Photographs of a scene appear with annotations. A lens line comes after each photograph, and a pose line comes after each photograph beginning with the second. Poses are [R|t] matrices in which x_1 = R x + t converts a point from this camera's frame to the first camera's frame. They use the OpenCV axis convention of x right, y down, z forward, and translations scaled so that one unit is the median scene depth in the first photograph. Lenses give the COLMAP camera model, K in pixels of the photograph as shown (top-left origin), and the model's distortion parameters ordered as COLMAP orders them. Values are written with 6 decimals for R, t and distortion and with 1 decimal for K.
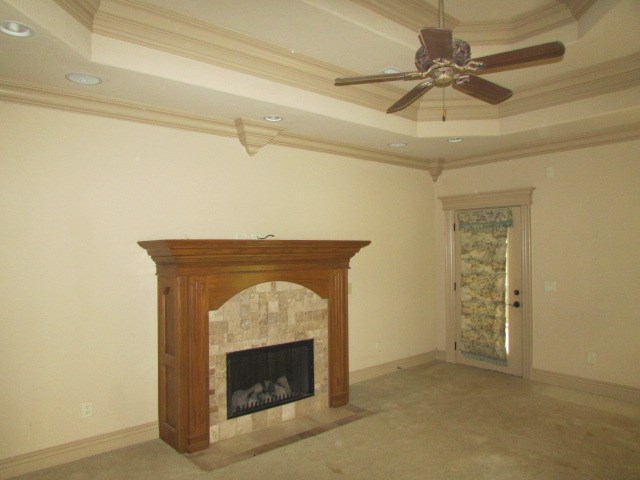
lens RADIAL K [[459.3, 0, 323.4], [0, 459.3, 244.0], [0, 0, 1]] dist [0.000734, -0.001905]
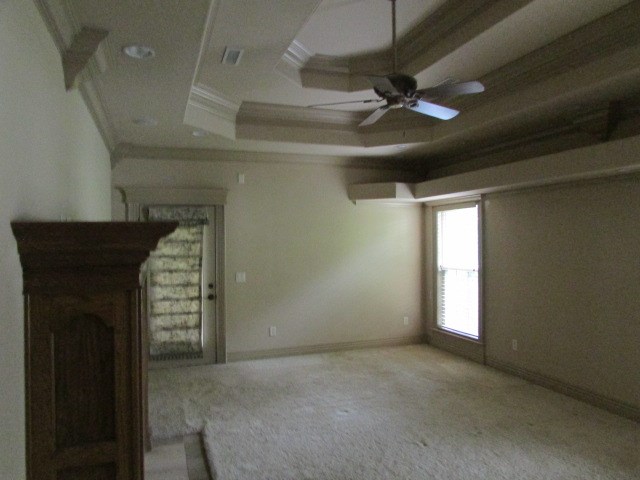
lens RADIAL K [[459.3, 0, 322.8], [0, 459.3, 238.4], [0, 0, 1]] dist [0.000734, -0.001905]
pose [[0.349487, 0.015463, 0.936814, -0.480035], [0.000933, 0.999858, -0.016852, 0.013126], [-0.936941, 0.006763, 0.349423, 0.373906]]
